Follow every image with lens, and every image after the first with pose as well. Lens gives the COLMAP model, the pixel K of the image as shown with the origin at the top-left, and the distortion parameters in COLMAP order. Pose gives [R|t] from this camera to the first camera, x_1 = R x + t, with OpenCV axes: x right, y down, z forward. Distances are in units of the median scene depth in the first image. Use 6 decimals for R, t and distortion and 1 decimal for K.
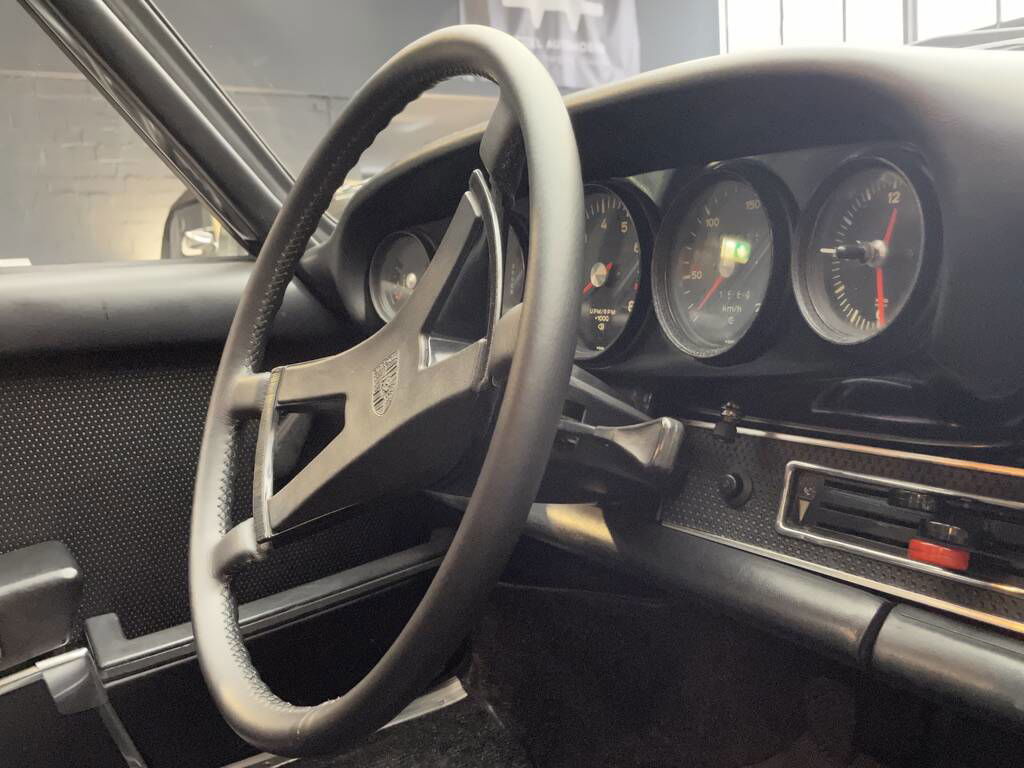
lens RADIAL K [[892.9, 0, 512.9], [0, 892.9, 385.1], [0, 0, 1]] dist [0.050200, -0.032010]
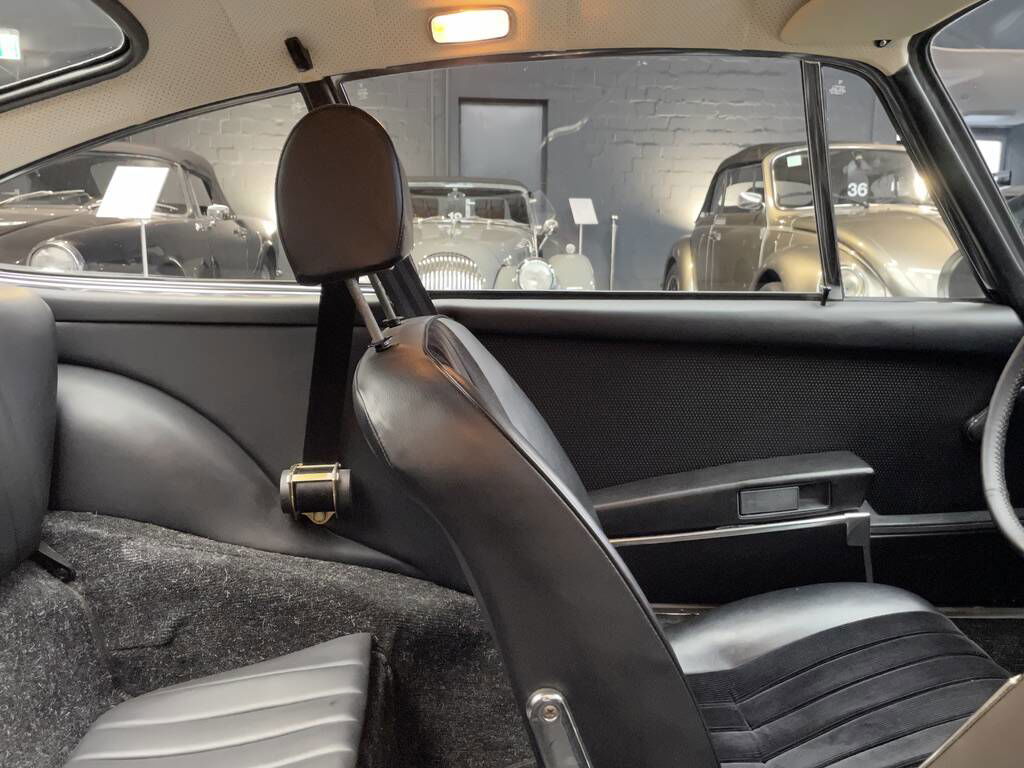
lens RADIAL K [[892.9, 0, 514.2], [0, 892.9, 381.0], [0, 0, 1]] dist [0.050200, -0.032010]
pose [[0.866809, 0.177576, -0.465950, -0.199660], [-0.148389, 0.983967, 0.098946, -0.029175], [0.476049, -0.016625, 0.879261, -0.626727]]
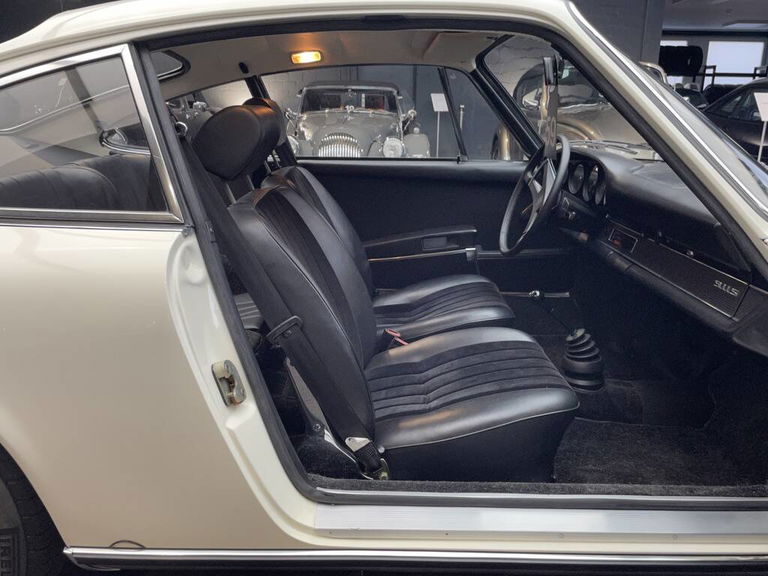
lens RADIAL K [[669.7, 0, 378.7], [0, 669.7, 295.7], [0, 0, 1]] dist [0.050200, -0.032010]
pose [[0.839774, 0.234213, -0.489821, 0.552016], [-0.149031, 0.966955, 0.206853, -0.067487], [0.522082, -0.100711, 0.846928, -1.424774]]
